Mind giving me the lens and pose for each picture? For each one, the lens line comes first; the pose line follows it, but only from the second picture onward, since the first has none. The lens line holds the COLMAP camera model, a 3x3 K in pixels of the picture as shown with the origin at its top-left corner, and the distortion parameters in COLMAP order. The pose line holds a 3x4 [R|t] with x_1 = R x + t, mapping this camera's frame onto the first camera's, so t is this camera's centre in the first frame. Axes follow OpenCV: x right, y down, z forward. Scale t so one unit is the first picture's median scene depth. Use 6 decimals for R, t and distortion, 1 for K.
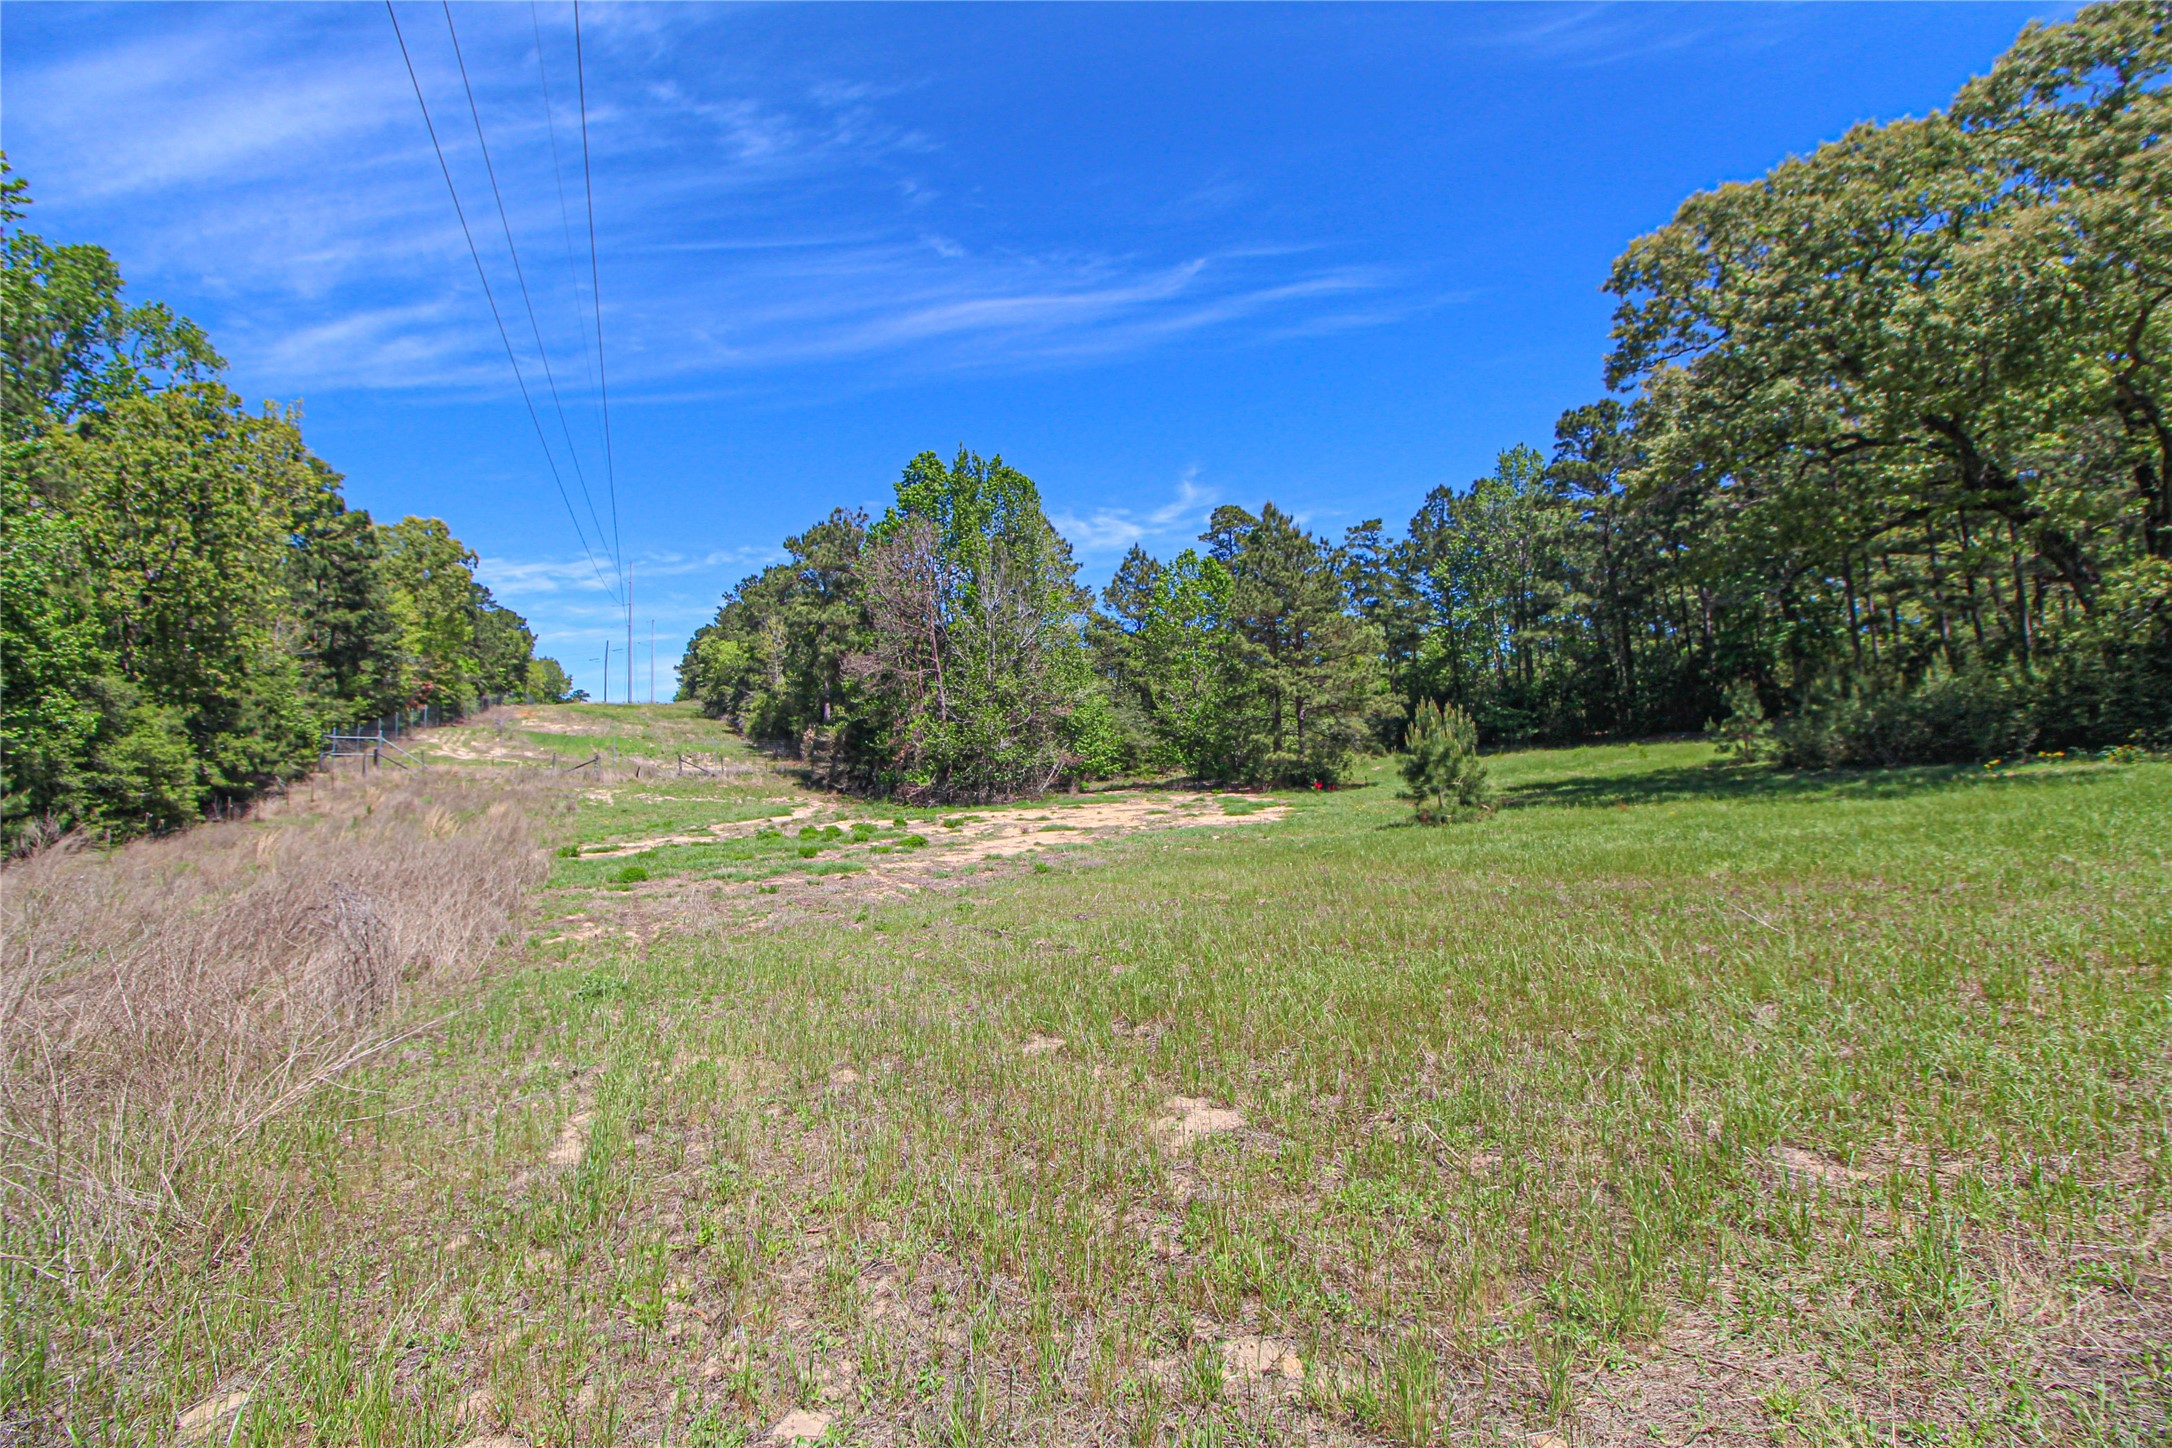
lens RADIAL K [[995.2, 0, 1100.7], [0, 995.2, 707.3], [0, 0, 1]] dist [-0.000854, -0.012647]
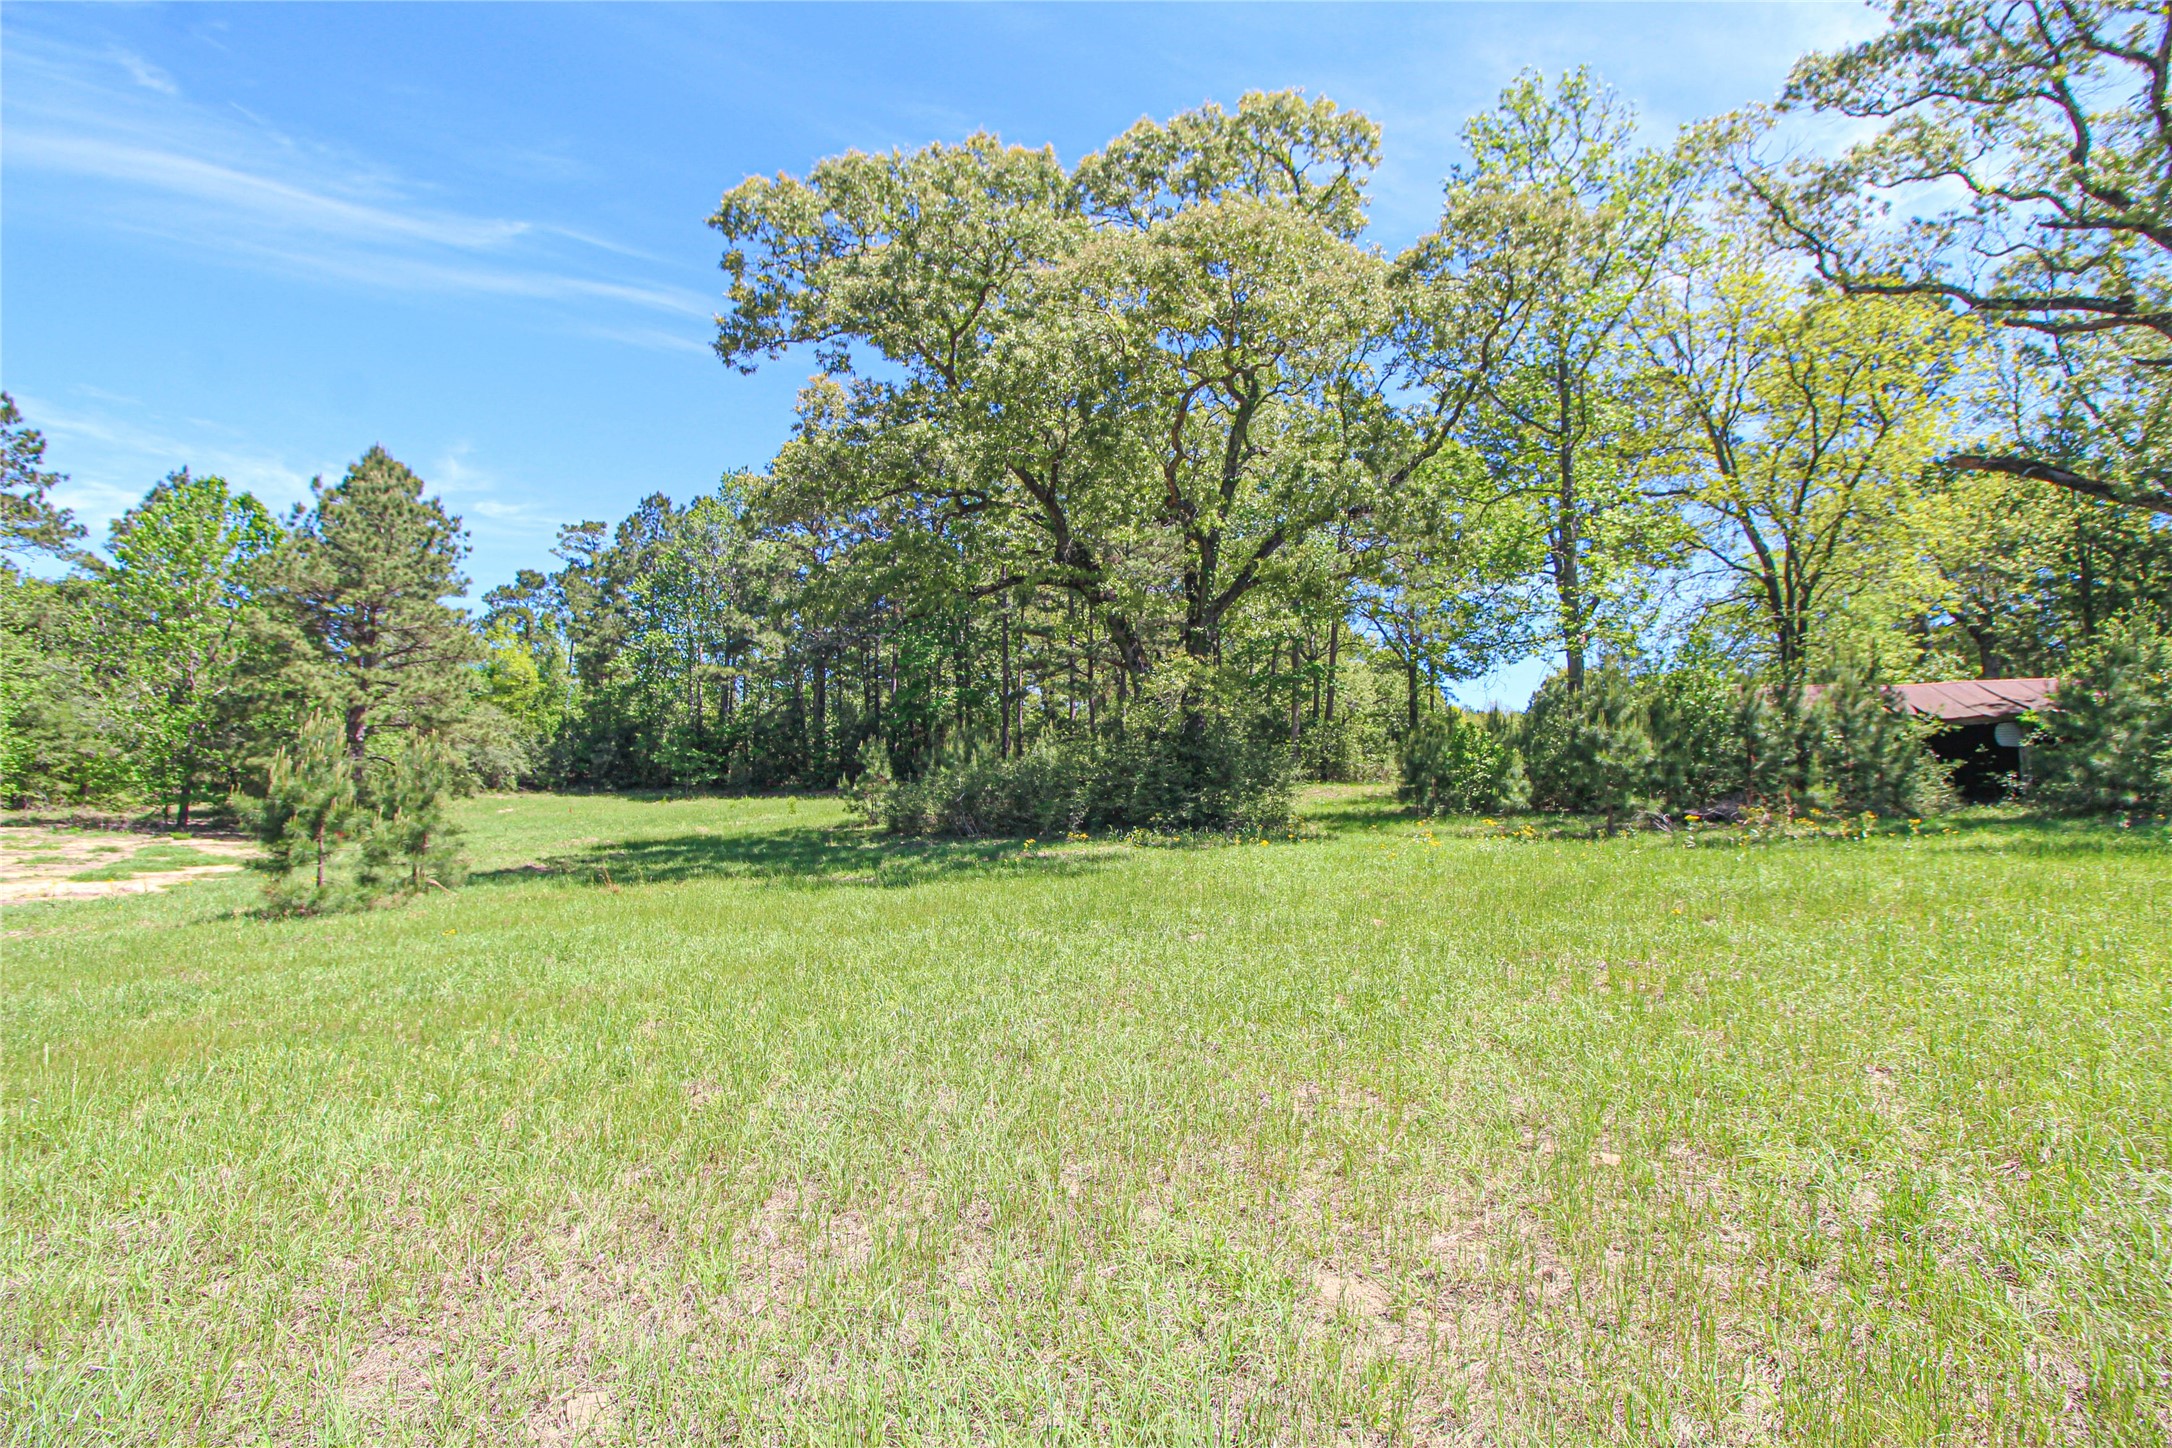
lens RADIAL K [[1001.3, 0, 1086.0], [0, 1001.3, 724.0], [0, 0, 1]] dist [-0.025216, -0.000659]
pose [[0.772700, 0.097158, 0.627292, 0.138388], [-0.082228, 0.995211, -0.052855, -0.003830], [-0.629423, -0.010740, 0.776989, 0.094783]]
